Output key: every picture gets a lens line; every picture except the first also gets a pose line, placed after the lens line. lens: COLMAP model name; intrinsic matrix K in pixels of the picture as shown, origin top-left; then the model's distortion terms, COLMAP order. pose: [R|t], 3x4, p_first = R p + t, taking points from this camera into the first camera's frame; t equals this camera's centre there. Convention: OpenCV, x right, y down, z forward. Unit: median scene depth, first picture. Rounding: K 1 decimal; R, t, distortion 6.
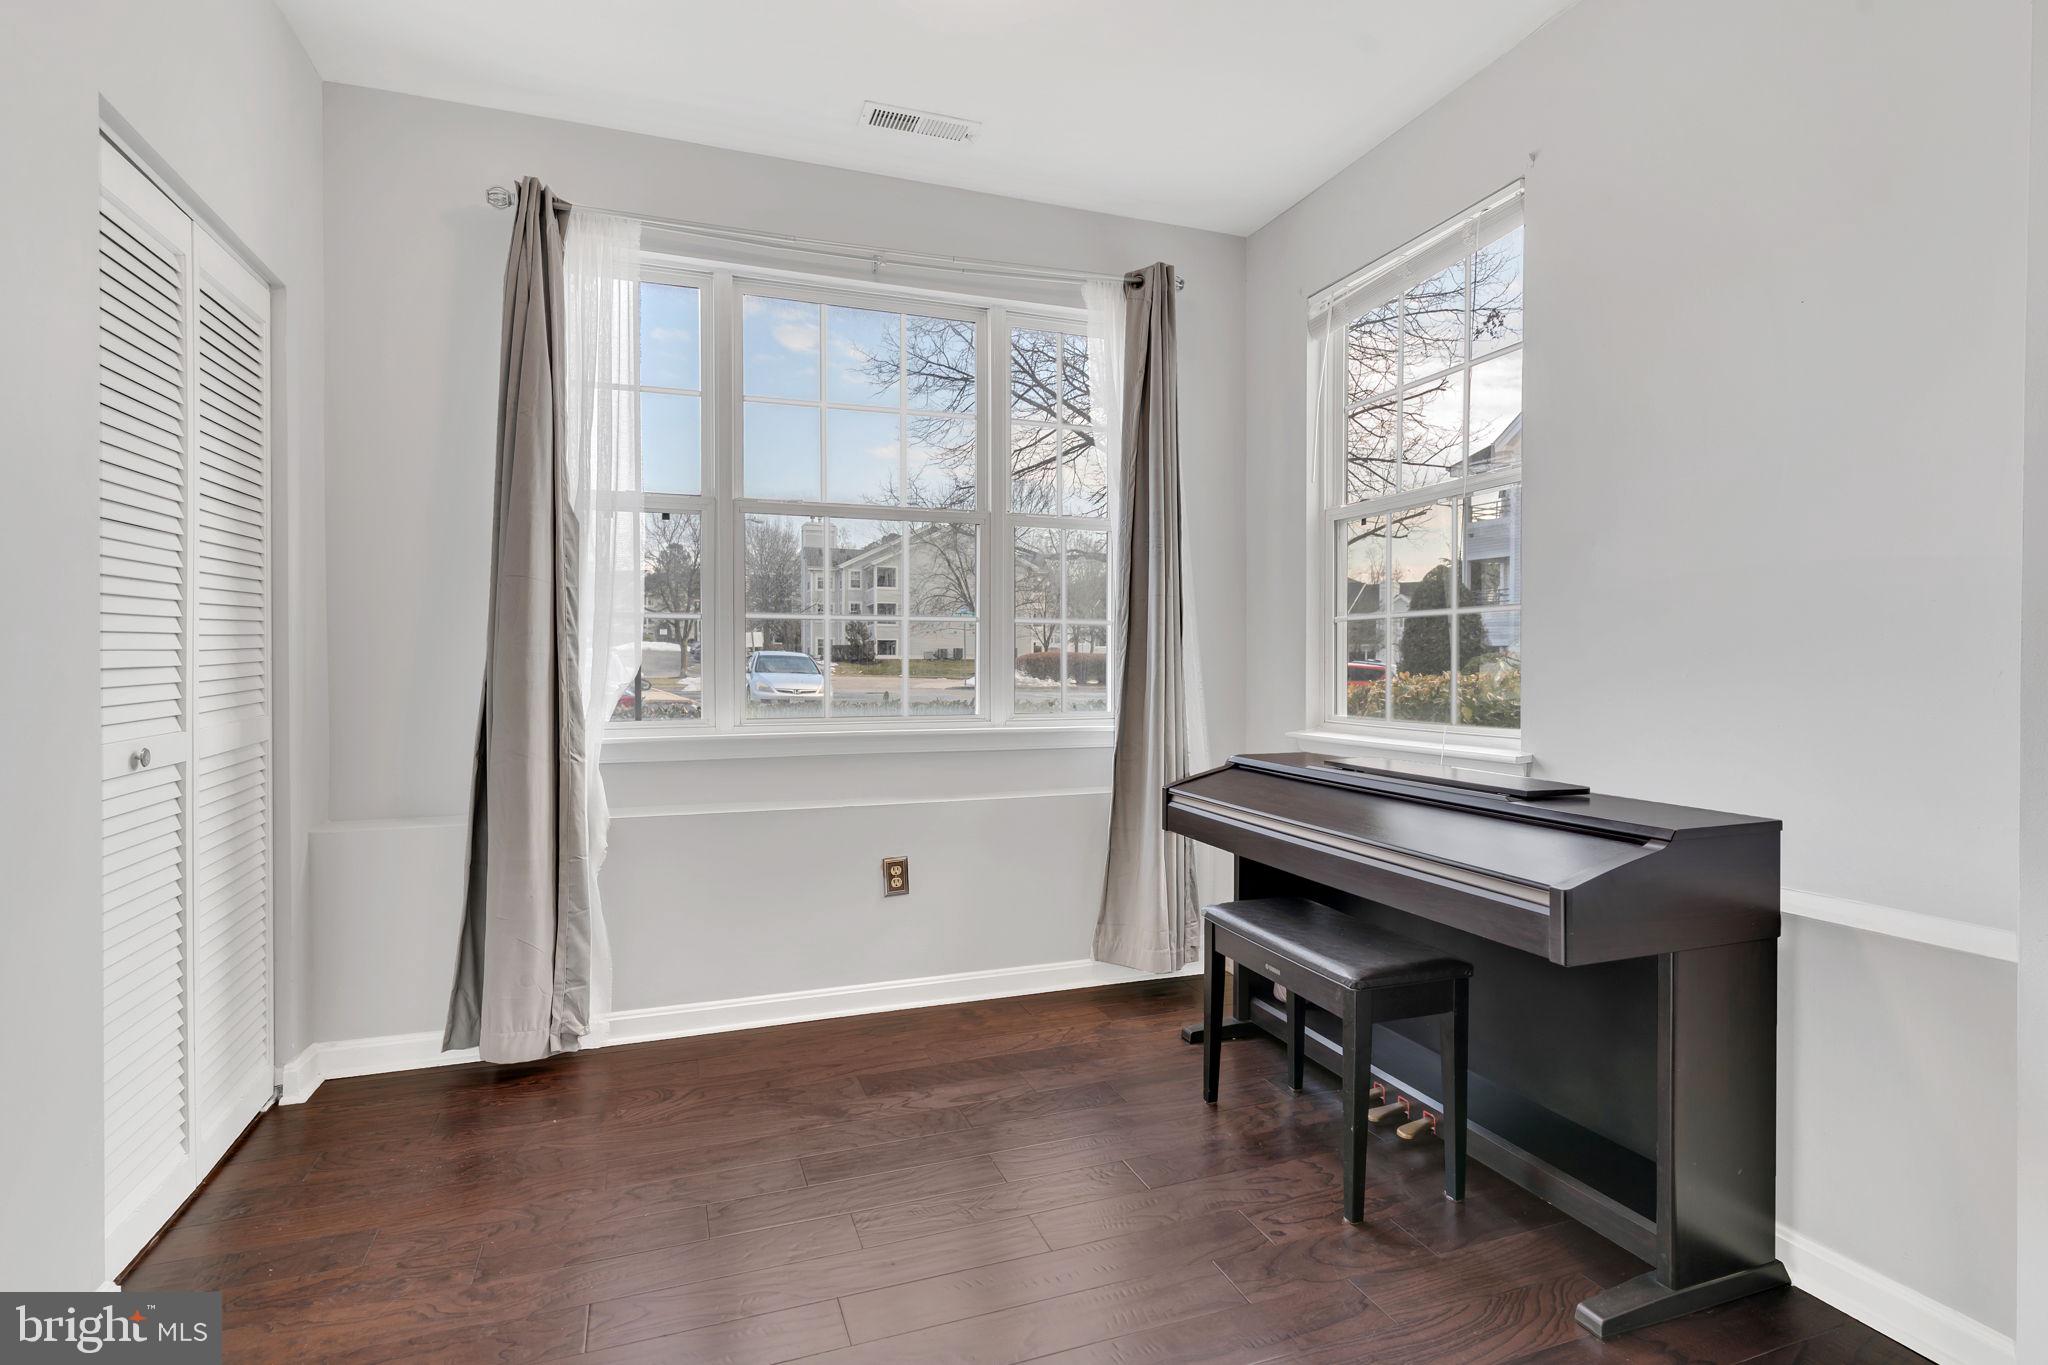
lens RADIAL K [[987.5, 0, 1031.9], [0, 987.5, 672.0], [0, 0, 1]] dist [-0.002938, -0.001602]
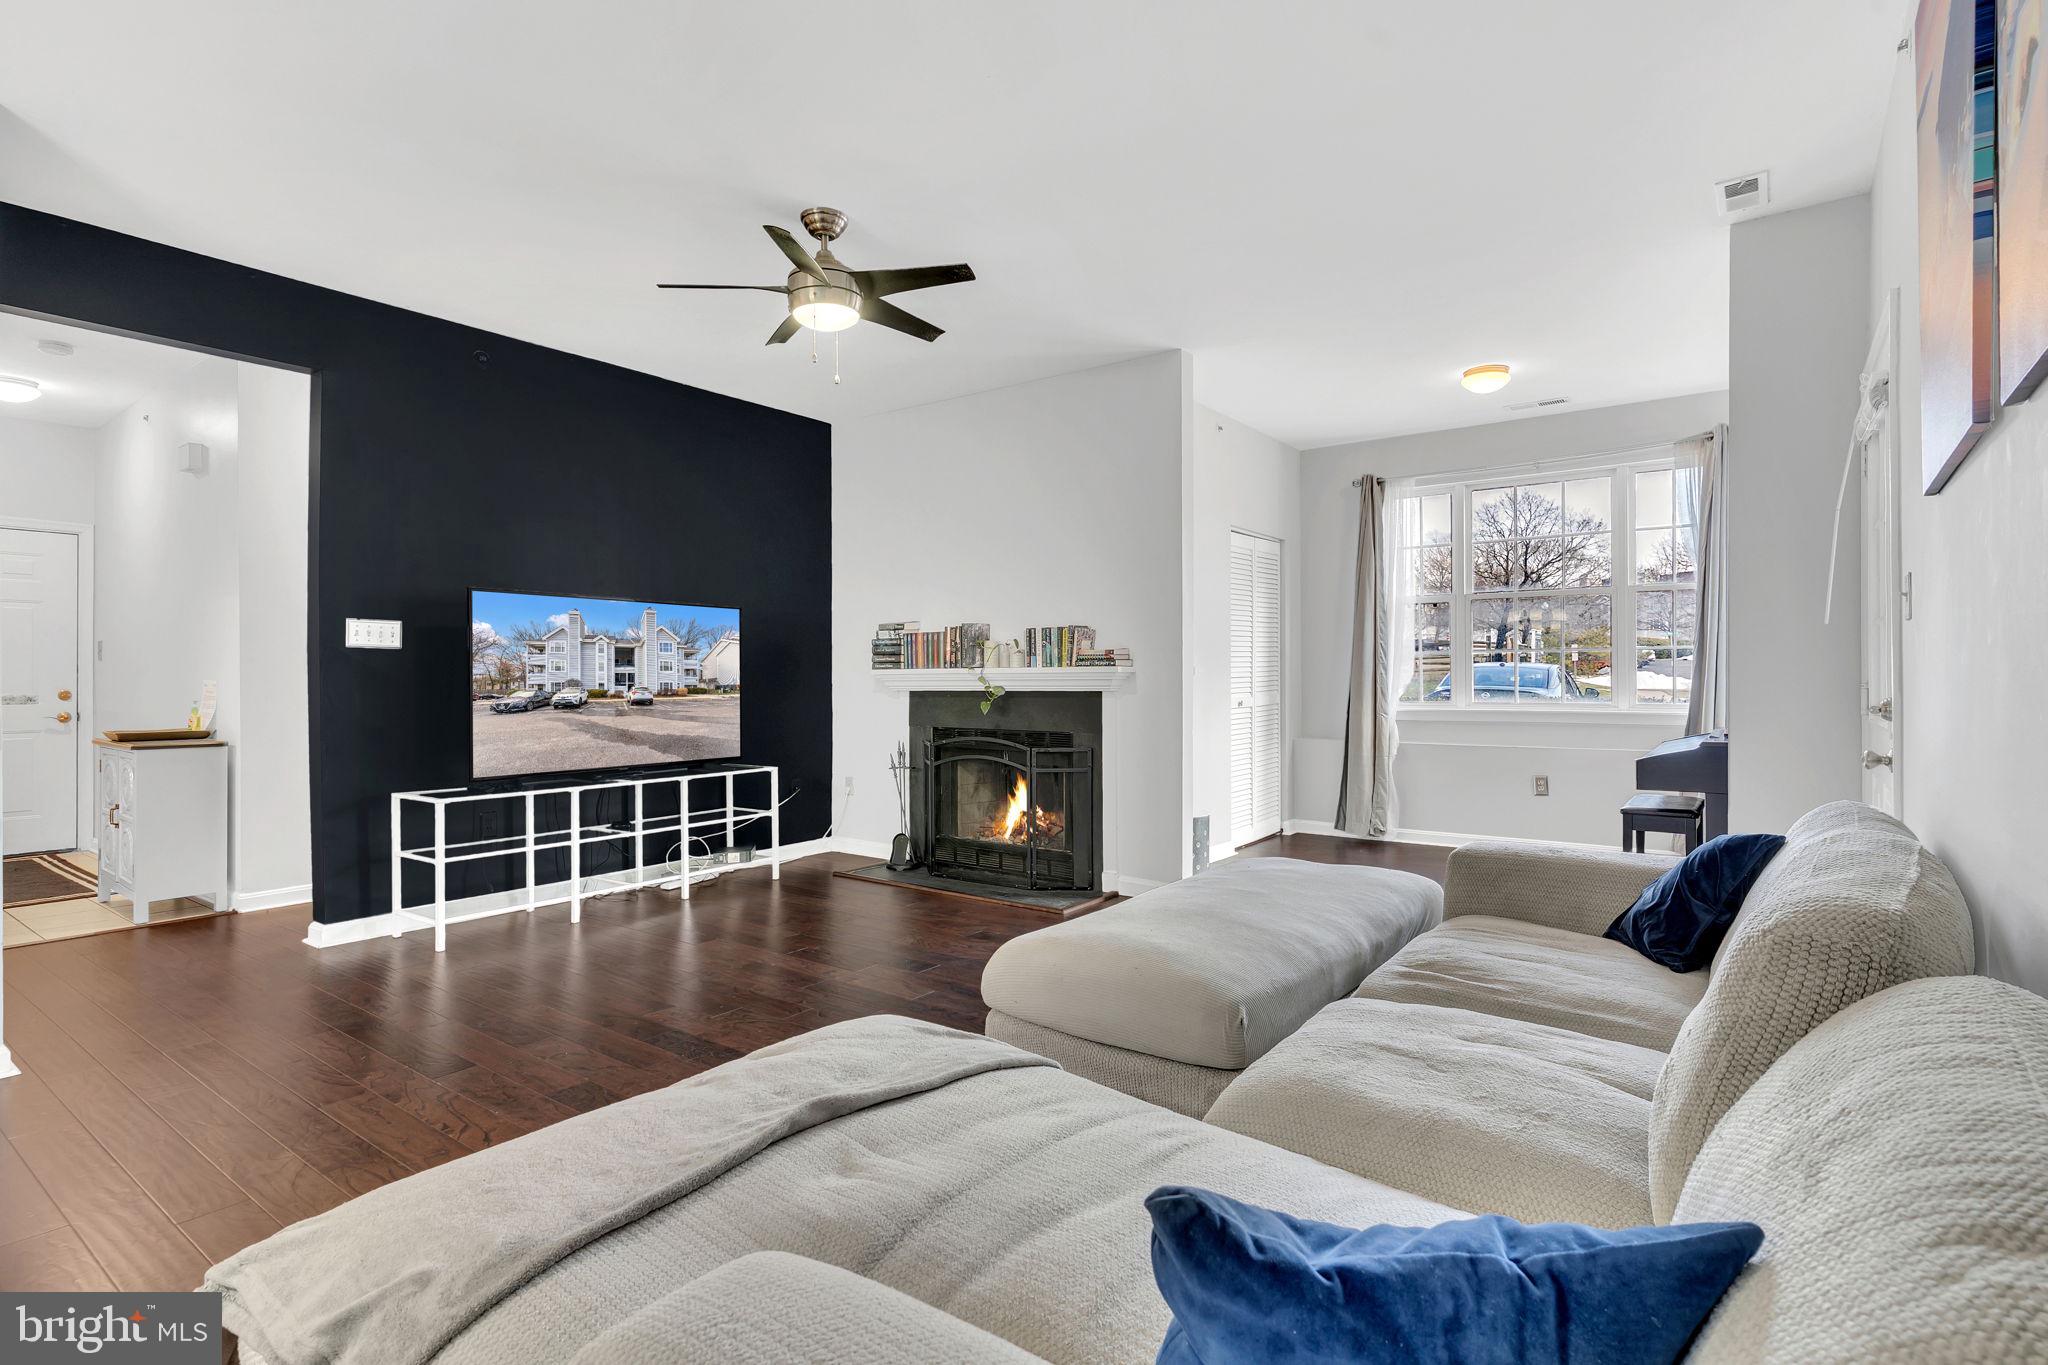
lens RADIAL K [[987.5, 0, 1033.8], [0, 987.5, 678.5], [0, 0, 1]] dist [-0.002938, -0.001602]
pose [[0.555426, -0.010858, -0.831495, 1.030880], [-0.005154, 0.999851, -0.016499, 0.040995], [0.831550, 0.013450, 0.555287, -1.000468]]
